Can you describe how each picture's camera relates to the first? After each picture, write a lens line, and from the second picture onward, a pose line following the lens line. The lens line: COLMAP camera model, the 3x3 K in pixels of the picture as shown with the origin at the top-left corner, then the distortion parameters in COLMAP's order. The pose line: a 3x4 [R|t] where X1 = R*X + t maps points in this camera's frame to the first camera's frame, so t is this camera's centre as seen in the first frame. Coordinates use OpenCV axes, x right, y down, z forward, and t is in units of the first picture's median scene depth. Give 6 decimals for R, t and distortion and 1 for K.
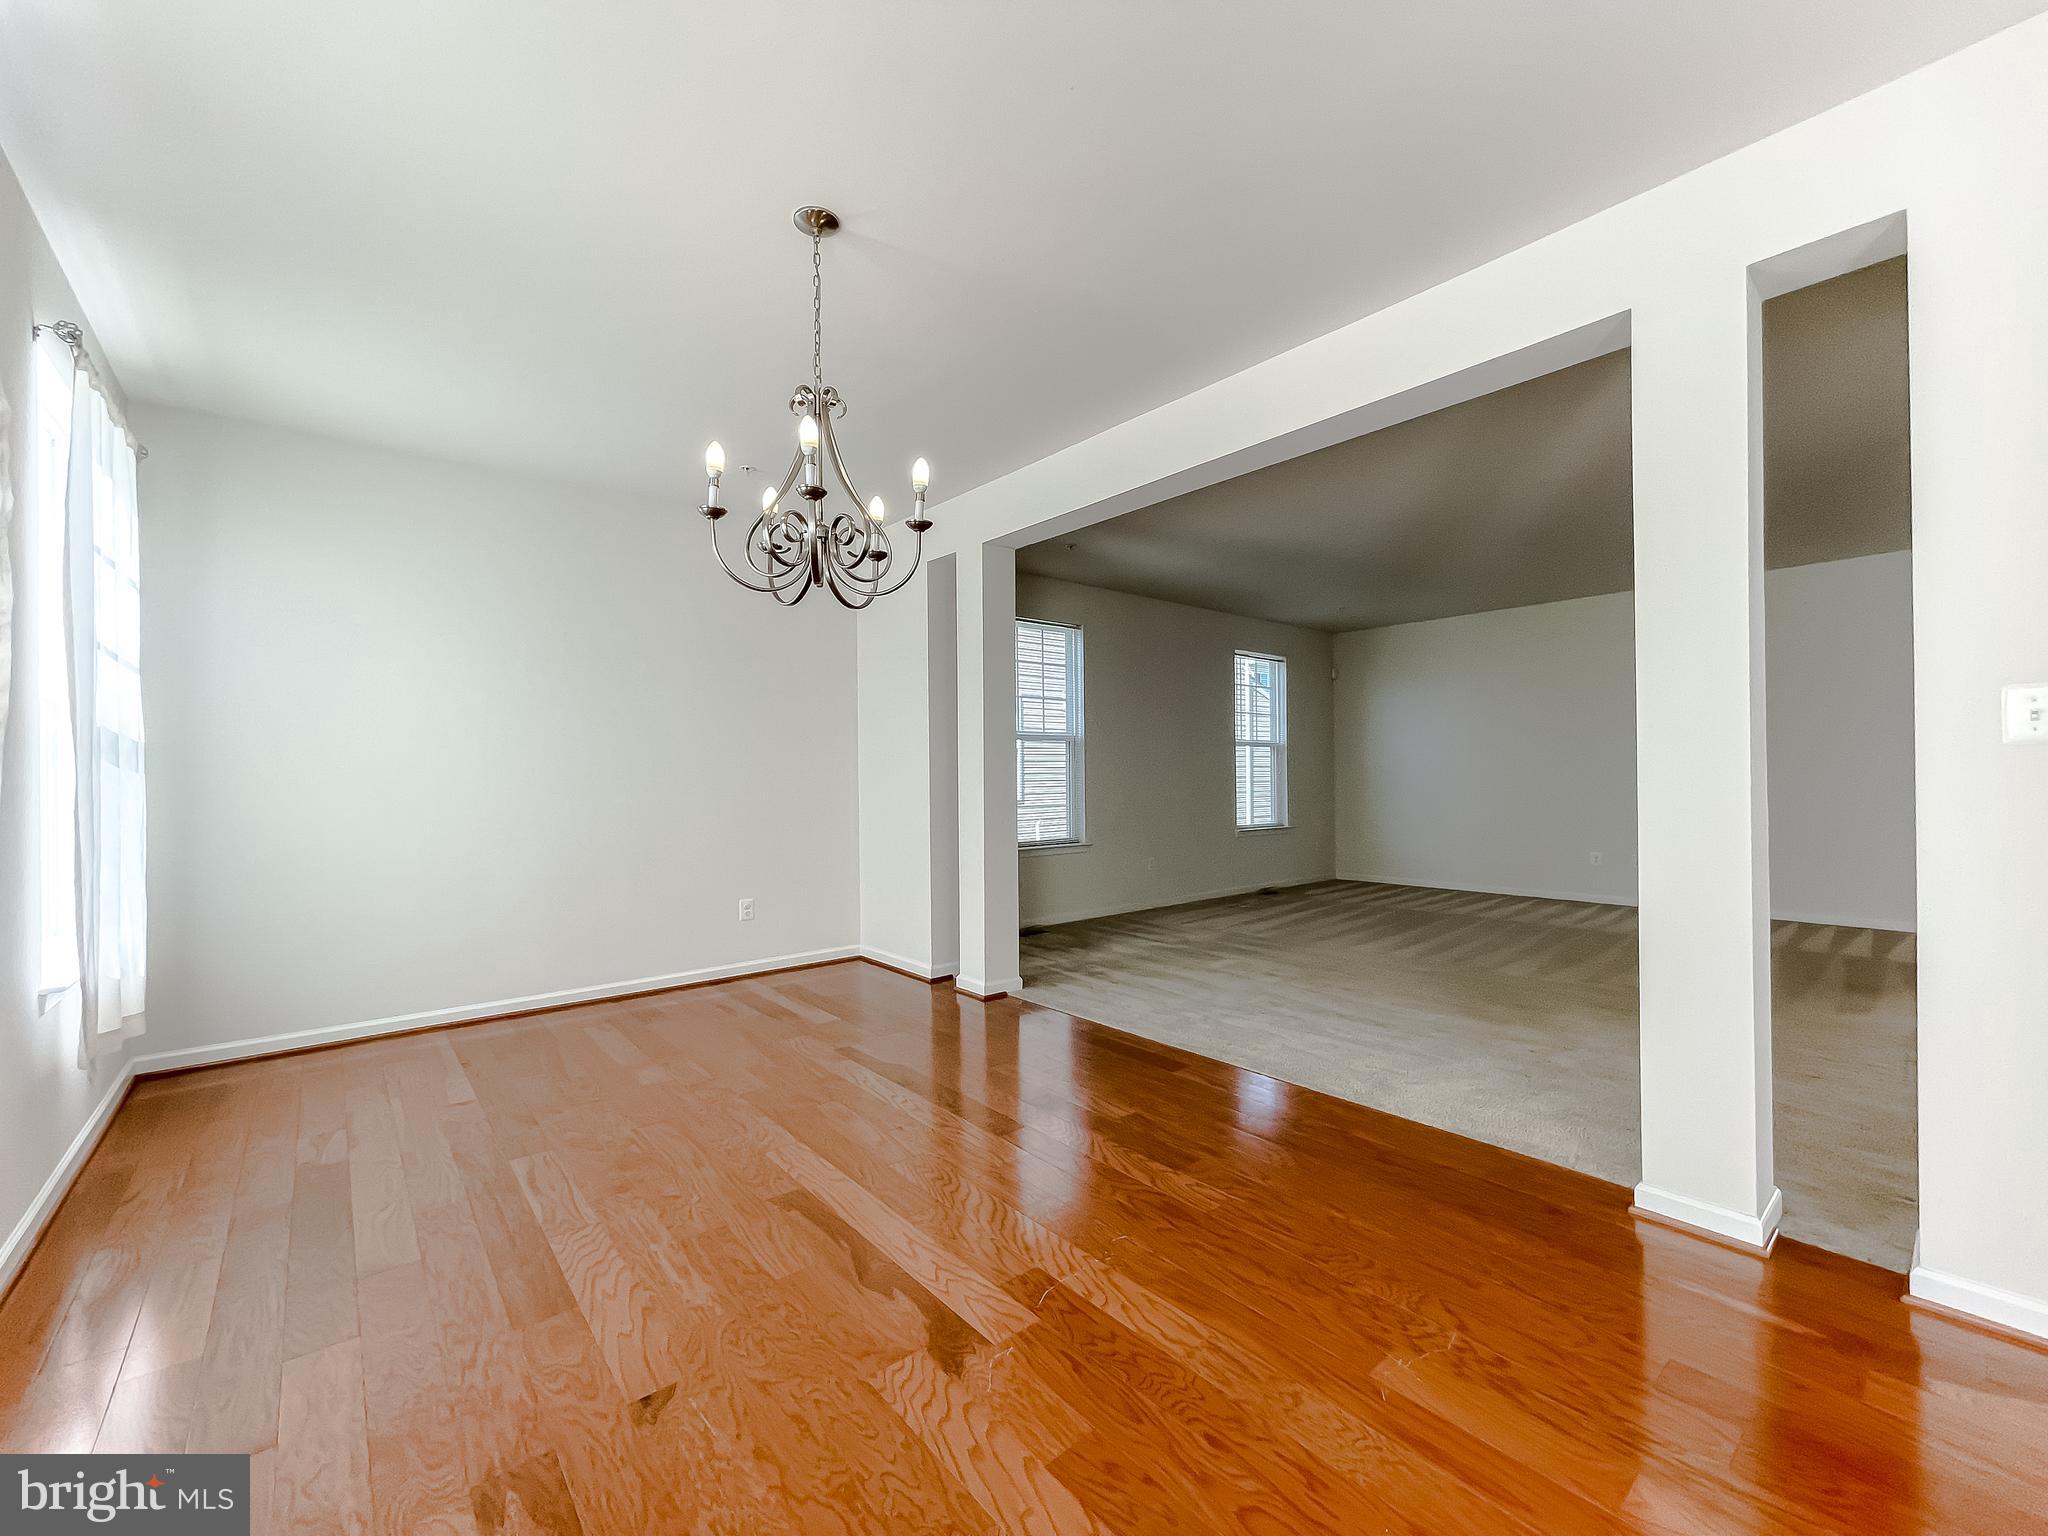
lens RADIAL K [[830.6, 0, 1016.5], [0, 830.6, 775.3], [0, 0, 1]] dist [-0.001671, 0.000135]
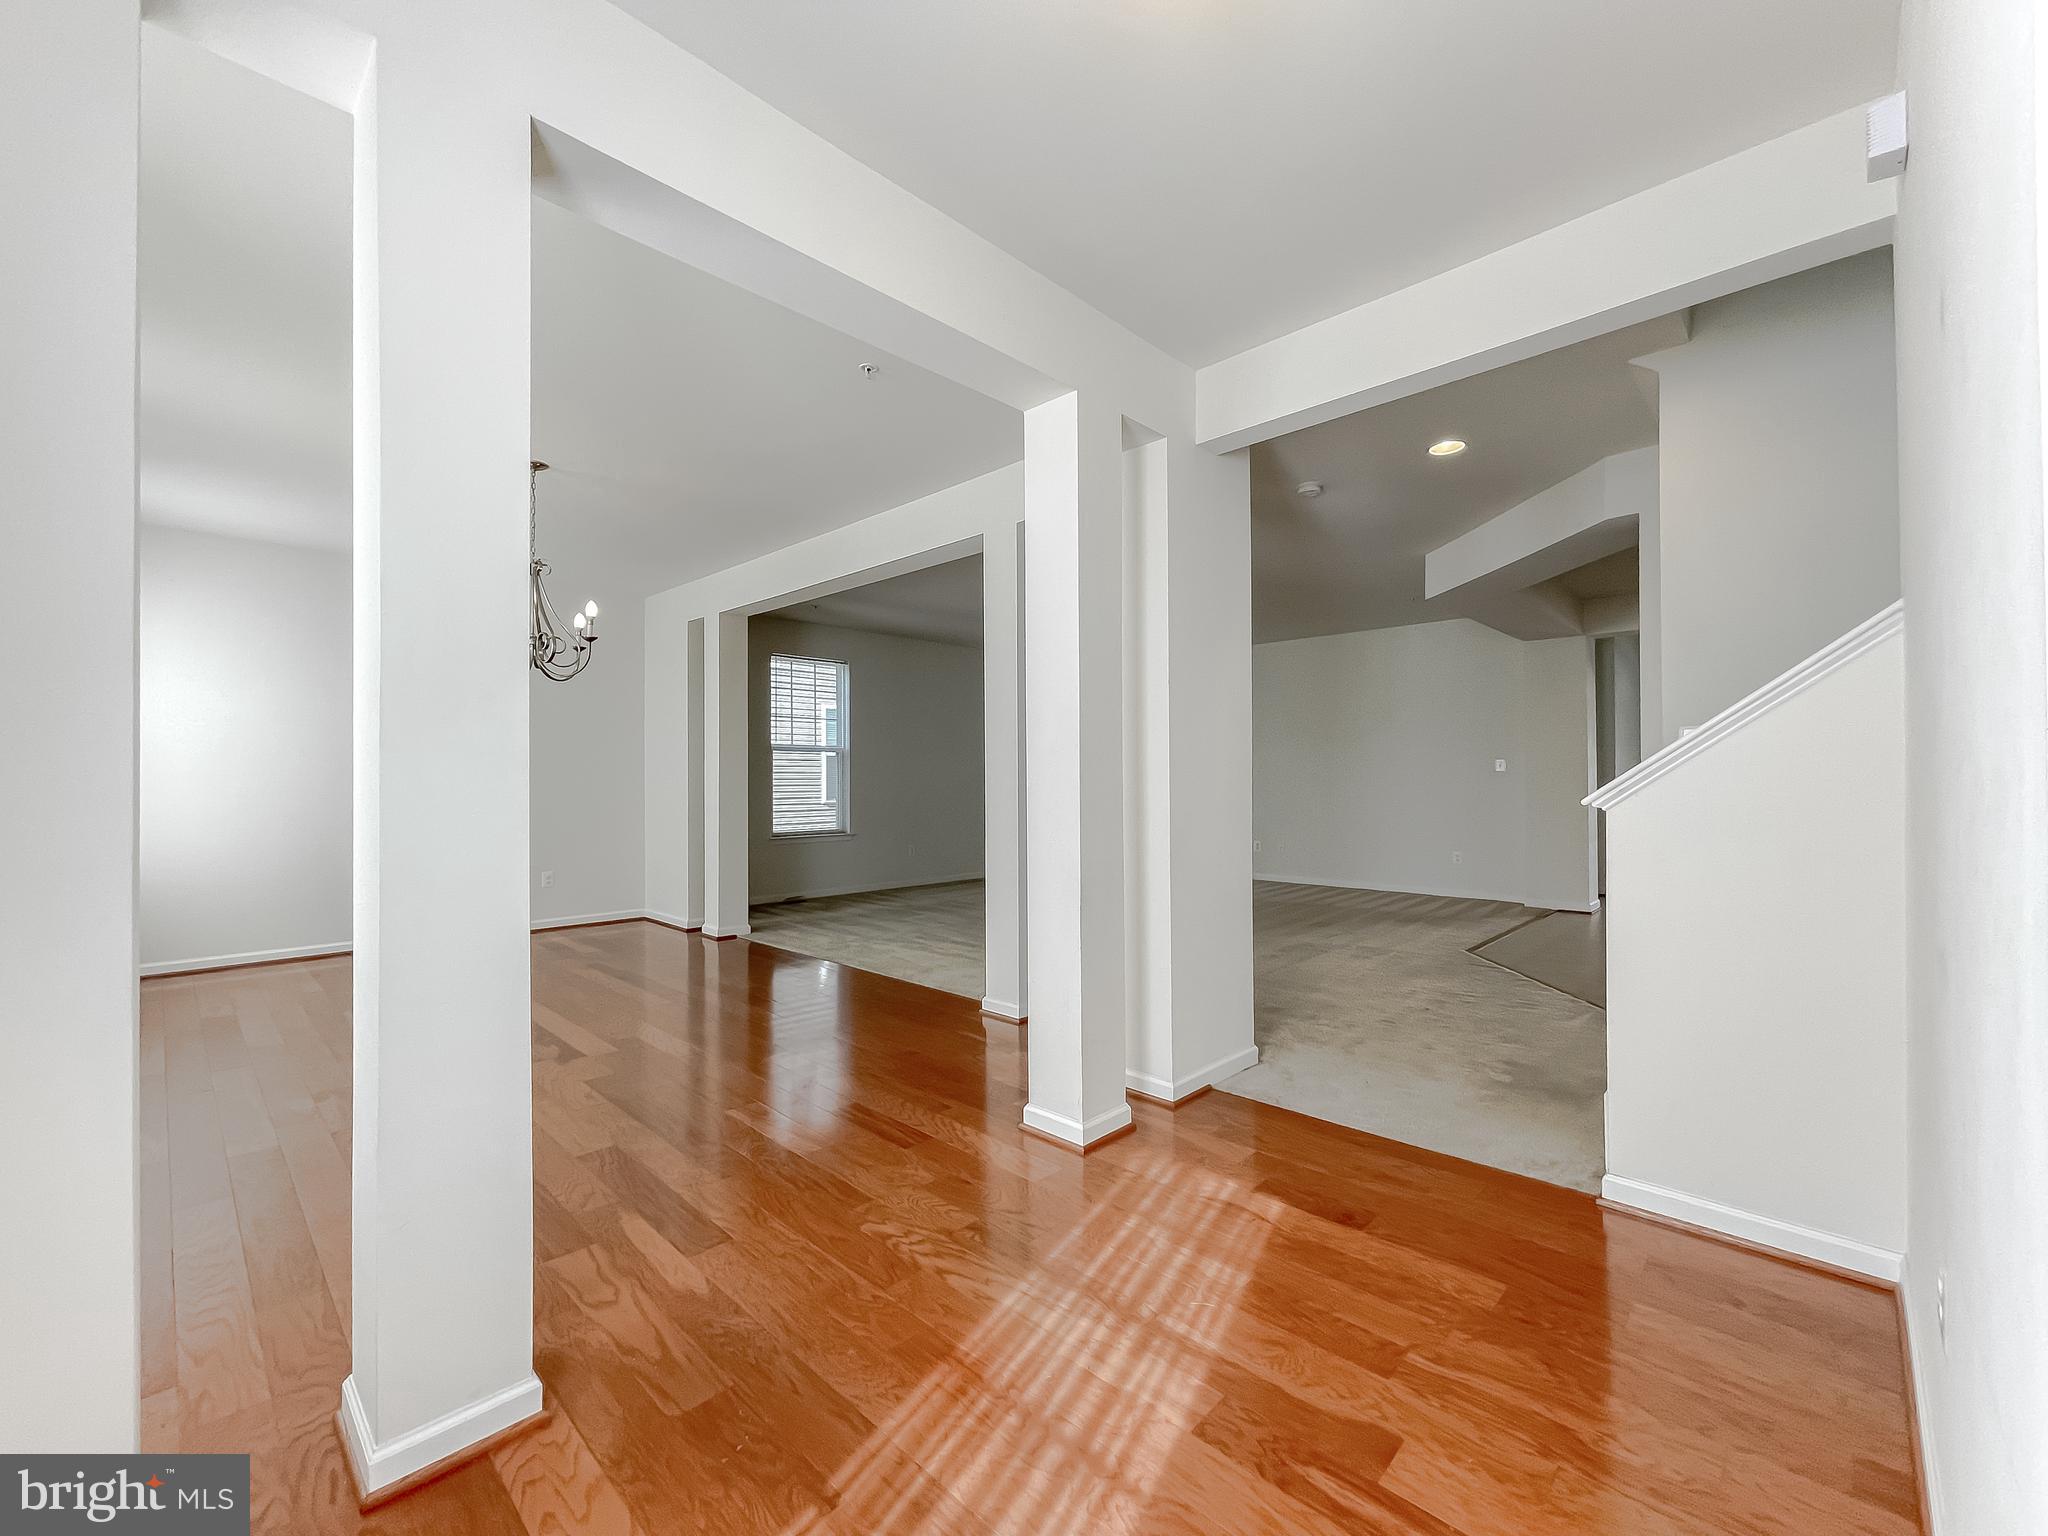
lens RADIAL K [[830.6, 0, 1016.5], [0, 830.6, 775.3], [0, 0, 1]] dist [-0.001671, 0.000135]
pose [[0.994780, 0.005460, 0.101892, 0.314785], [-0.004822, 0.999967, -0.006511, 0.000937], [-0.101925, 0.005986, 0.994774, -0.438630]]
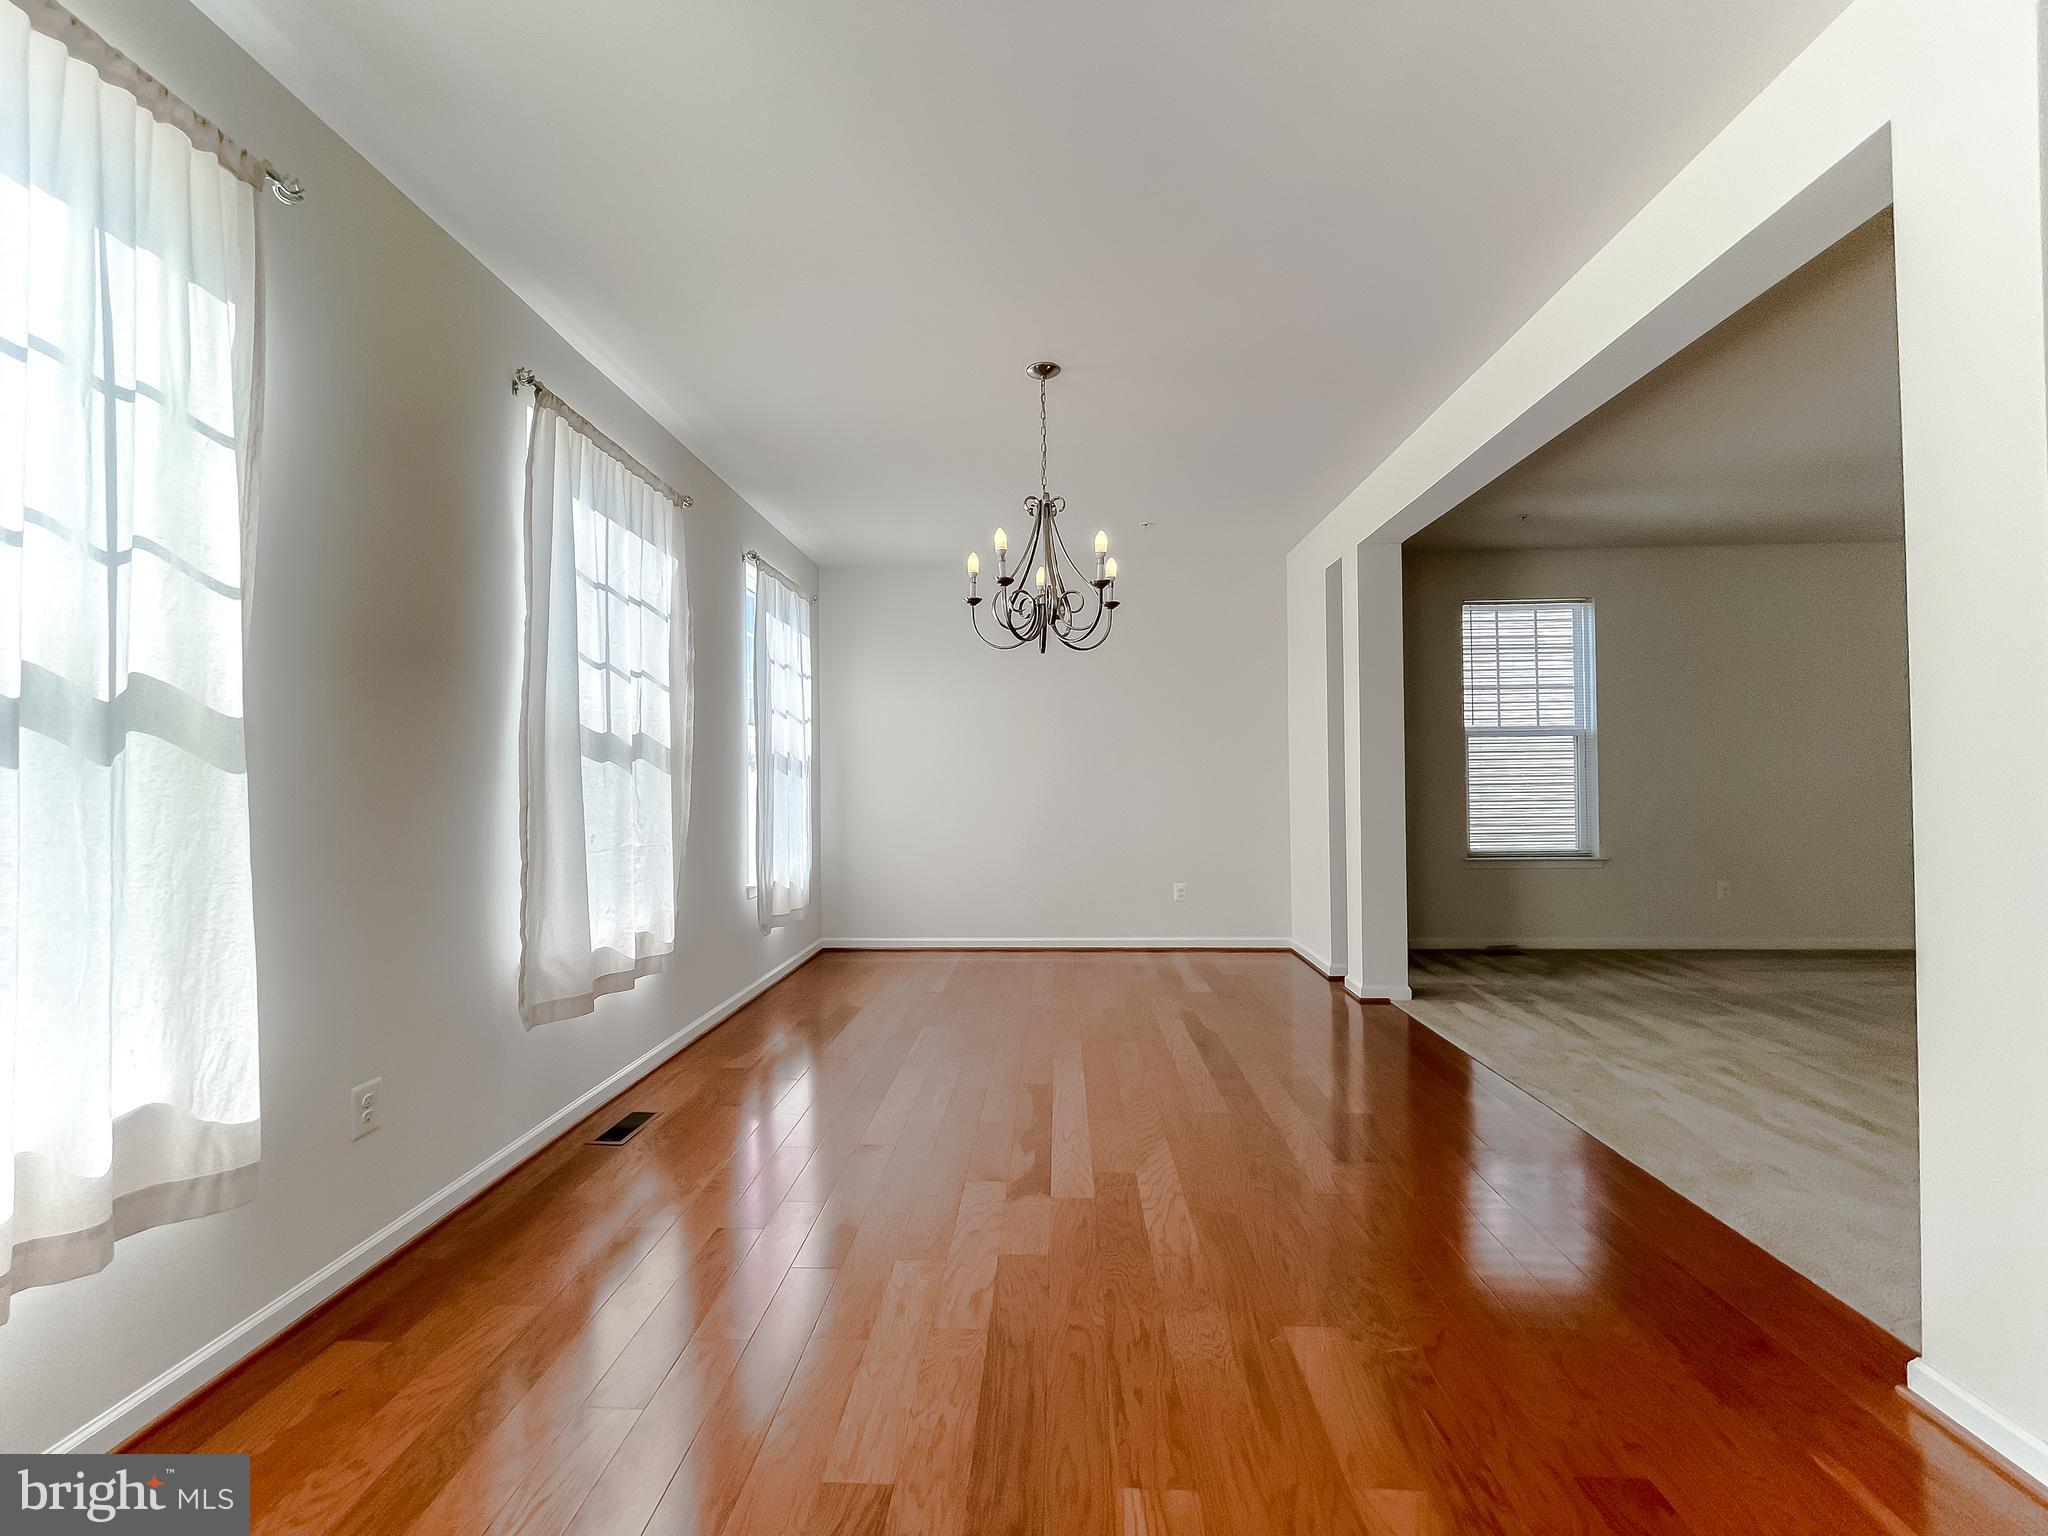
lens RADIAL K [[830.6, 0, 1016.5], [0, 830.6, 775.3], [0, 0, 1]] dist [-0.001671, 0.000135]
pose [[0.733749, -0.005336, -0.679400, 0.335659], [0.003964, 0.999986, -0.003573, -0.000084], [0.679409, -0.000071, 0.733759, -0.014542]]
